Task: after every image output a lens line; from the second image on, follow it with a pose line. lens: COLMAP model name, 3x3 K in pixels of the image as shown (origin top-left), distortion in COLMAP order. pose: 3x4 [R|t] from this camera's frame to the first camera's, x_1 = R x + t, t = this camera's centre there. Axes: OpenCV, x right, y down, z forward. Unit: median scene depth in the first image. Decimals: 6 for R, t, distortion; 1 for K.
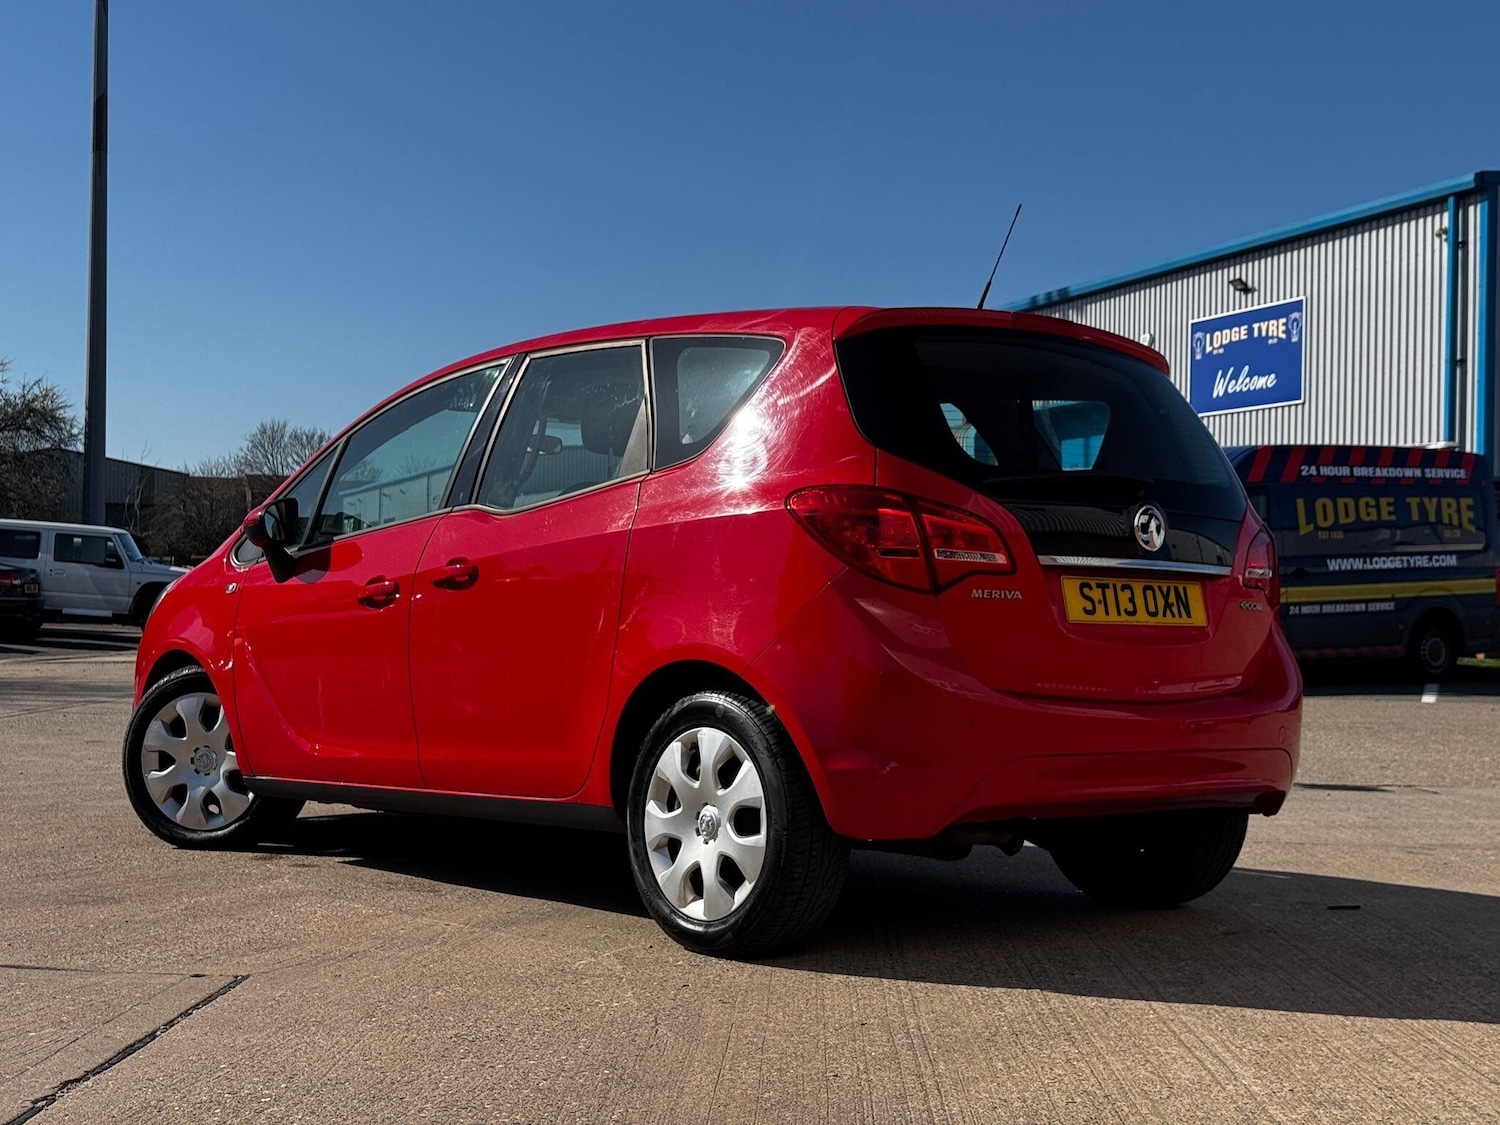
lens RADIAL K [[2082.5, 0, 748.7], [0, 2082.5, 570.7], [0, 0, 1]] dist [0.231953, -0.518140]
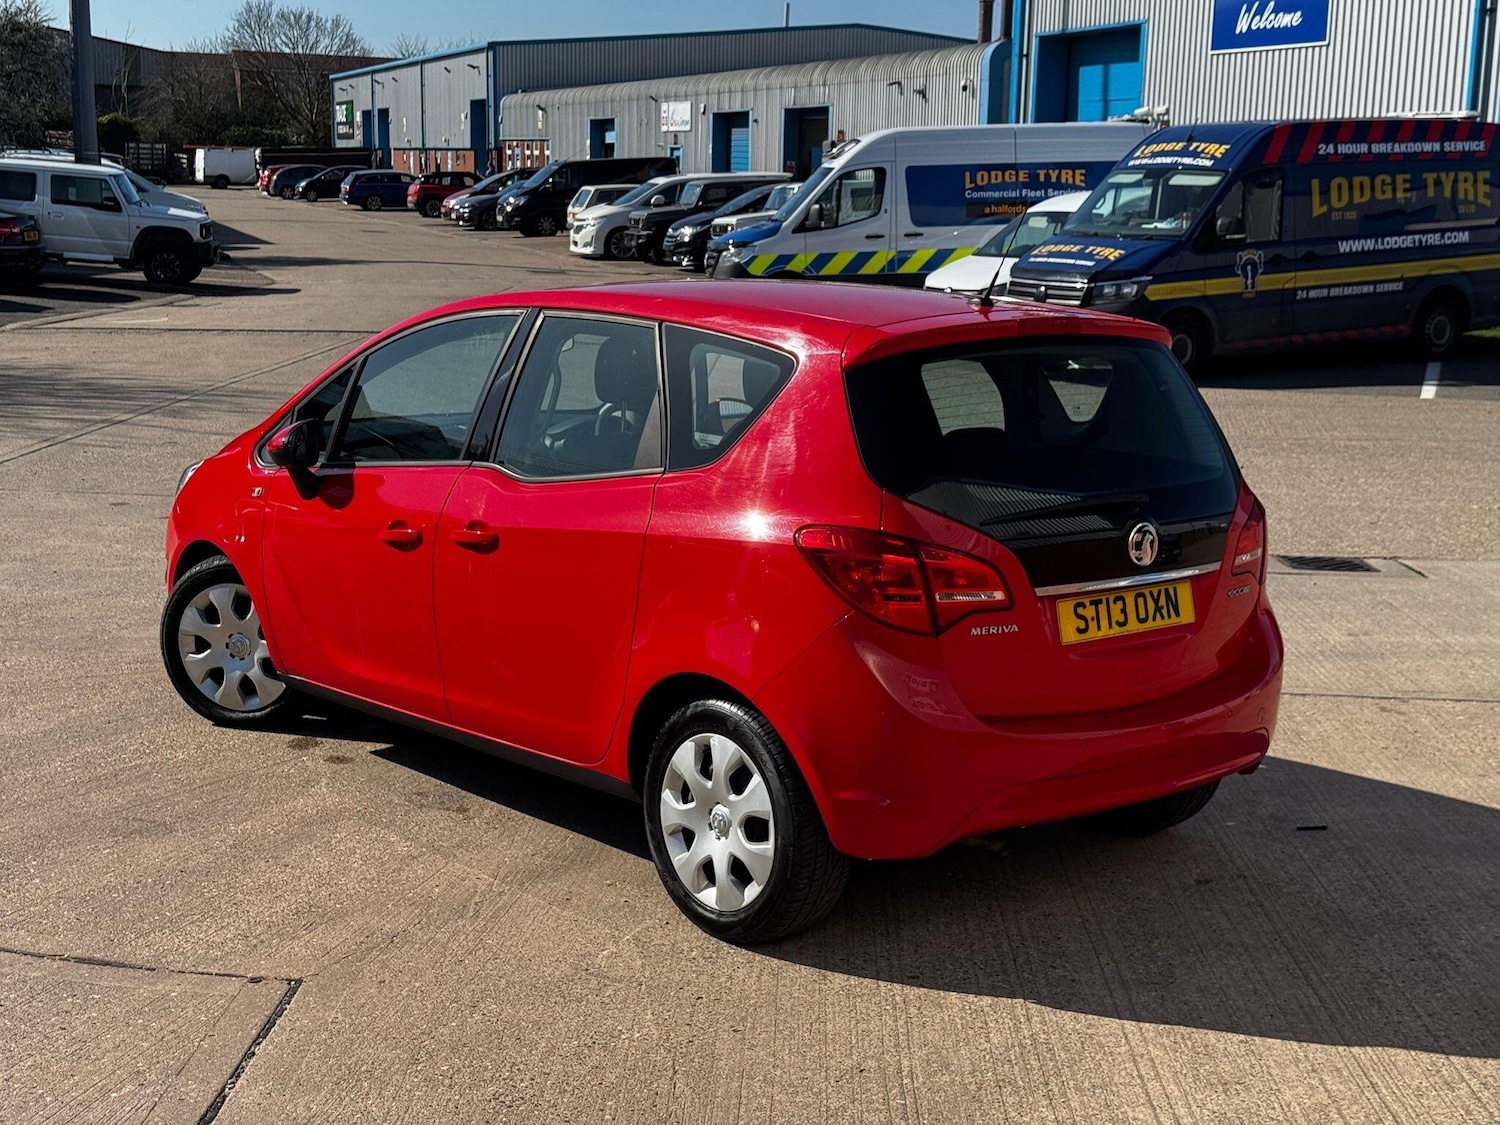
lens RADIAL K [[2082.5, 0, 748.7], [0, 2082.5, 570.7], [0, 0, 1]] dist [0.231953, -0.518140]
pose [[0.999987, 0.004872, -0.001203, -0.001305], [-0.004535, 0.979970, 0.199092, -0.070817], [0.002148, -0.199084, 0.979980, -0.008738]]
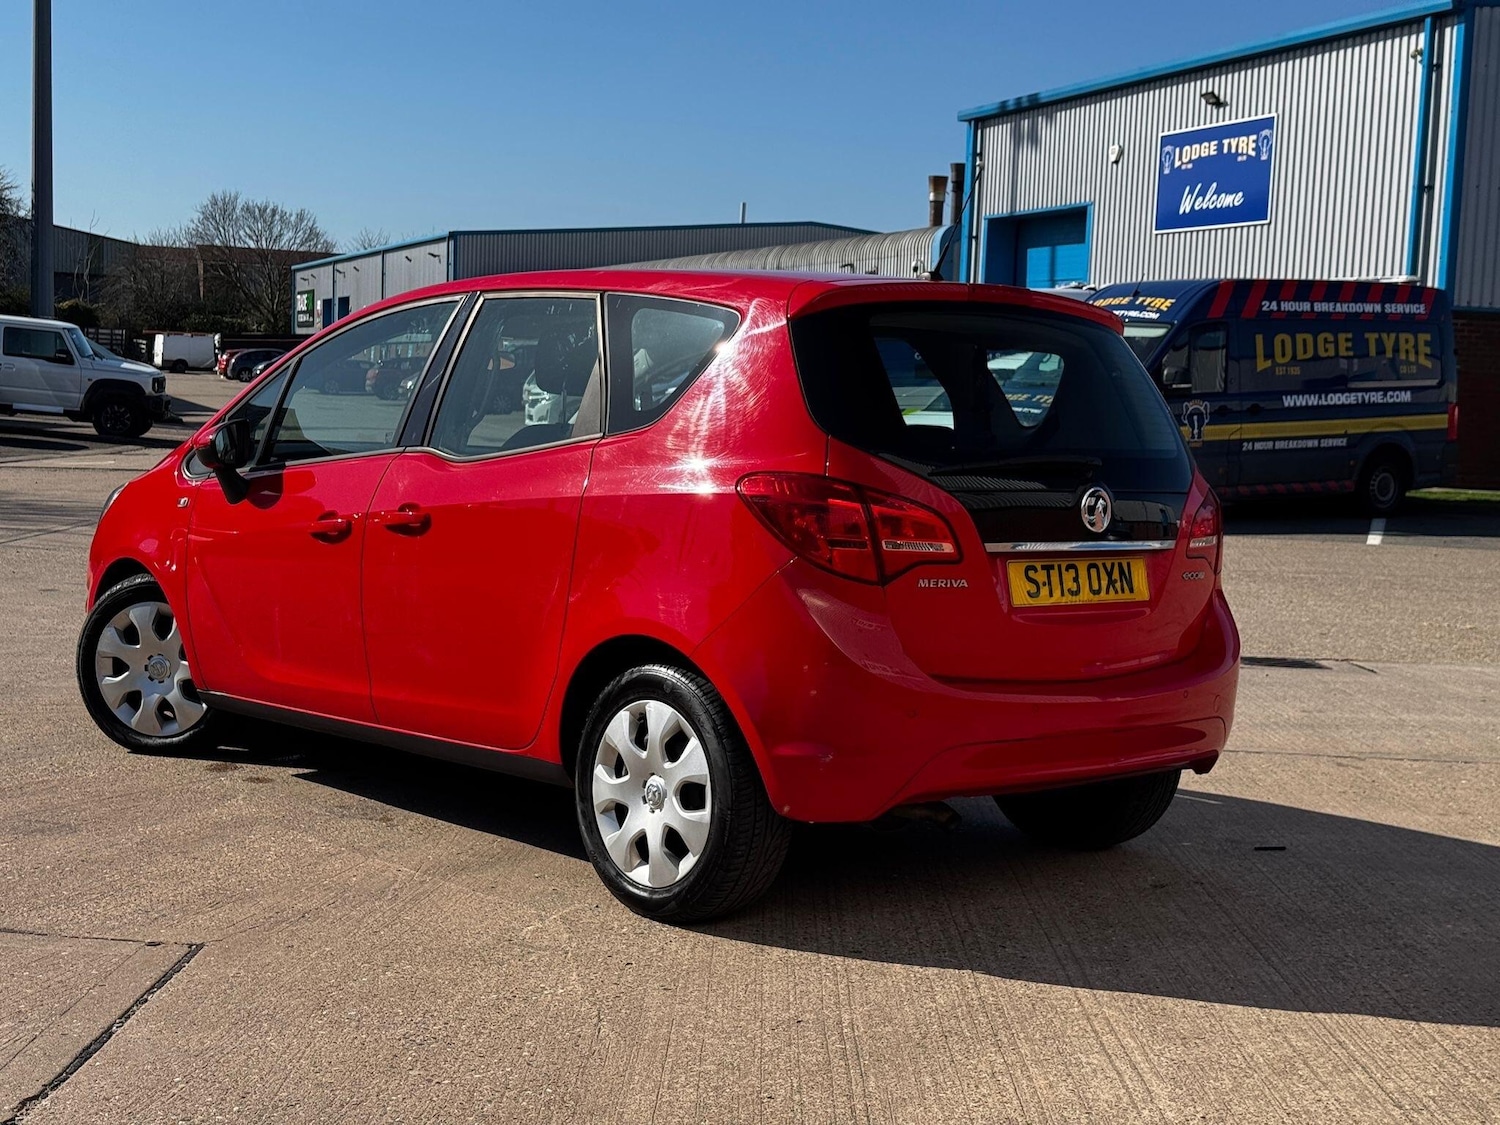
lens RADIAL K [[2080.4, 0, 746.2], [0, 2080.4, 580.8], [0, 0, 1]] dist [0.230804, -0.508328]
pose [[0.999616, 0.019230, 0.019964, 0.000944], [-0.021296, 0.993807, 0.109056, -0.030559], [-0.017743, -0.109440, 0.993835, -0.001303]]
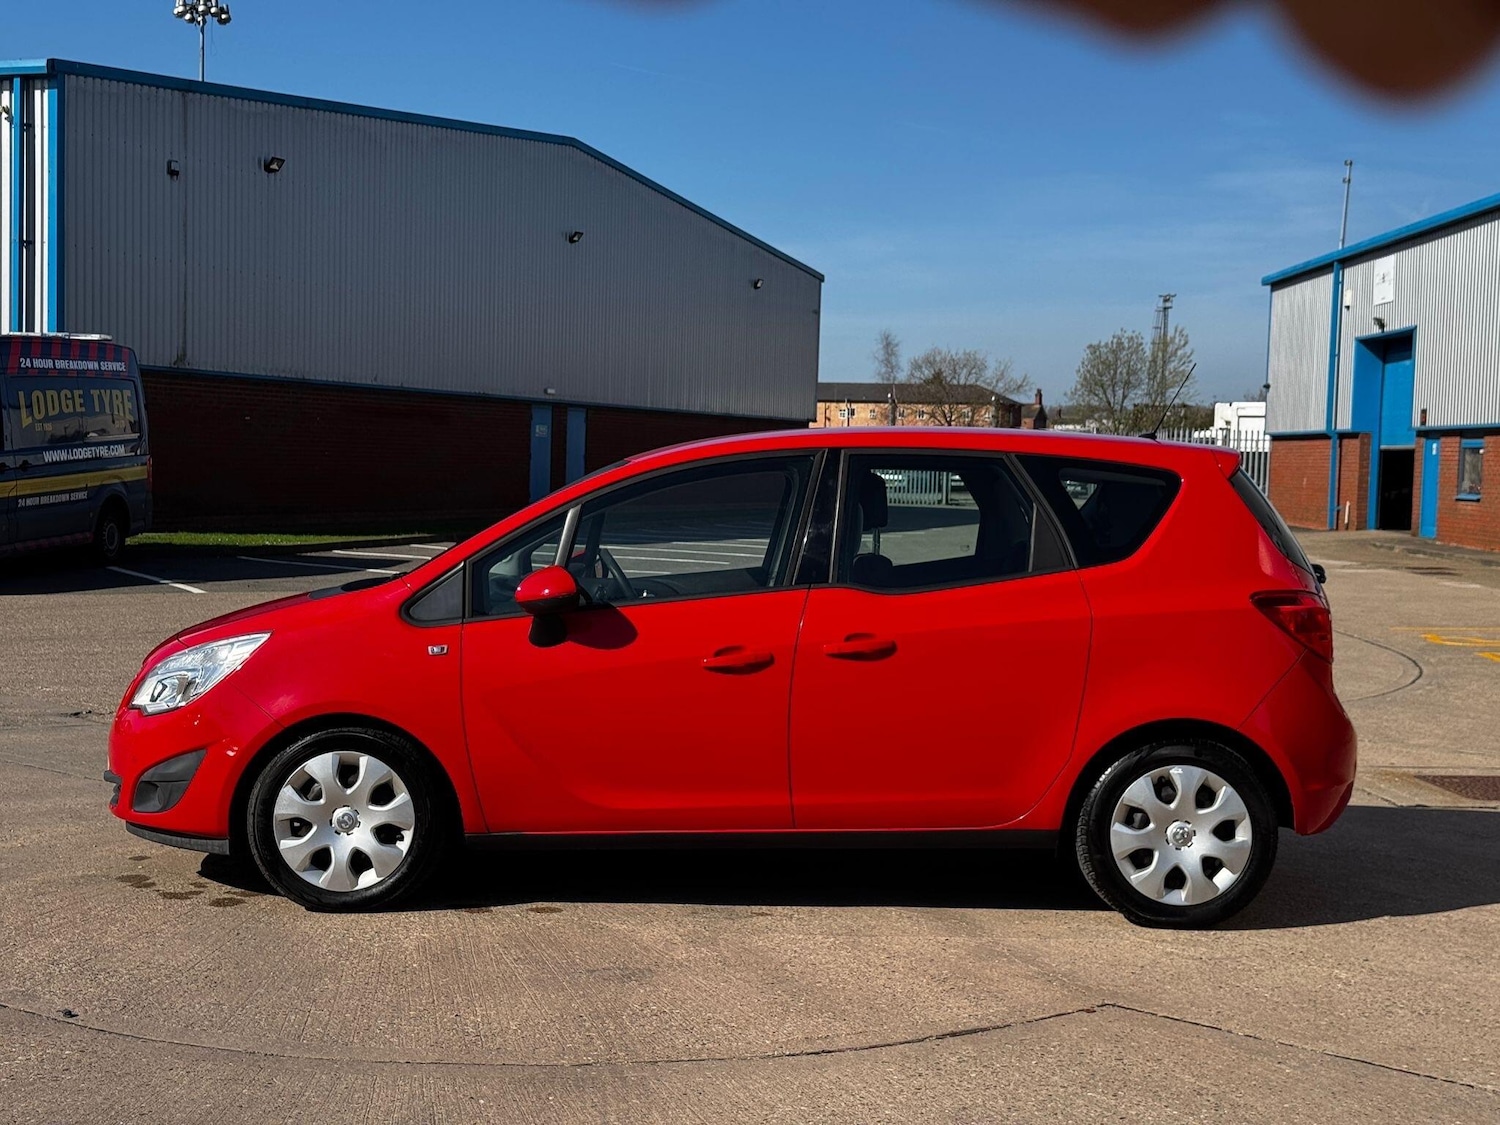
lens RADIAL K [[2082.5, 0, 748.7], [0, 2082.5, 570.7], [0, 0, 1]] dist [0.231953, -0.518140]
pose [[0.647204, -0.041789, 0.761171, -0.400364], [-0.024893, 0.996805, 0.075891, -0.047699], [-0.761910, -0.068065, 0.644096, 0.110603]]
